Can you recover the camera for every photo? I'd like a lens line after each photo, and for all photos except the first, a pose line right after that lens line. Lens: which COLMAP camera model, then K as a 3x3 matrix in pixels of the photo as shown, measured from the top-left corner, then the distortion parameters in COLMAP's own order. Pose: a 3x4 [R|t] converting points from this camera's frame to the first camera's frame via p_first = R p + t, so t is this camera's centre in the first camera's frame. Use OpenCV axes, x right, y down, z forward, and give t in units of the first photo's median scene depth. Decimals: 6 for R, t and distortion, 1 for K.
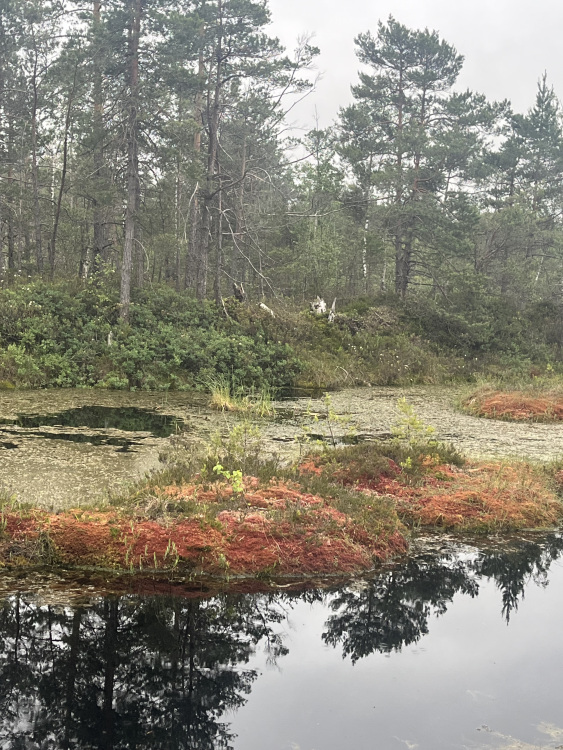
lens RADIAL K [[1109.6, 0, 280.7], [0, 1109.6, 375.6], [0, 0, 1]] dist [0.121887, 0.000000]
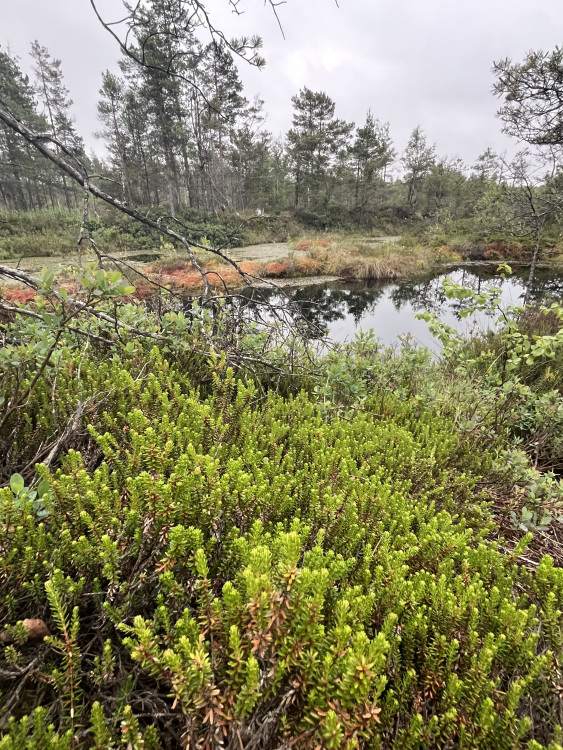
lens RADIAL K [[365.7, 0, 283.5], [0, 365.7, 373.3], [0, 0, 1]] dist [-0.006270, 0.000796]
pose [[0.995929, -0.038053, -0.081720, 0.091461], [0.062249, 0.946004, 0.318122, 0.016016], [0.065202, -0.321913, 0.944521, 0.044907]]
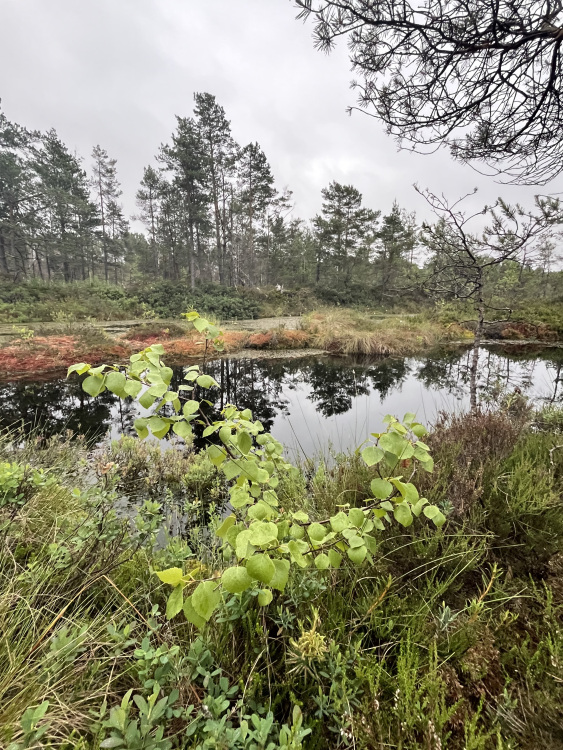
lens RADIAL K [[365.7, 0, 280.3], [0, 365.7, 376.2], [0, 0, 1]] dist [-0.006270, 0.000796]
pose [[0.985040, -0.007880, -0.172145, 0.116206], [0.031258, 0.990553, 0.133520, 0.019246], [0.169467, -0.136903, 0.975981, 0.070776]]
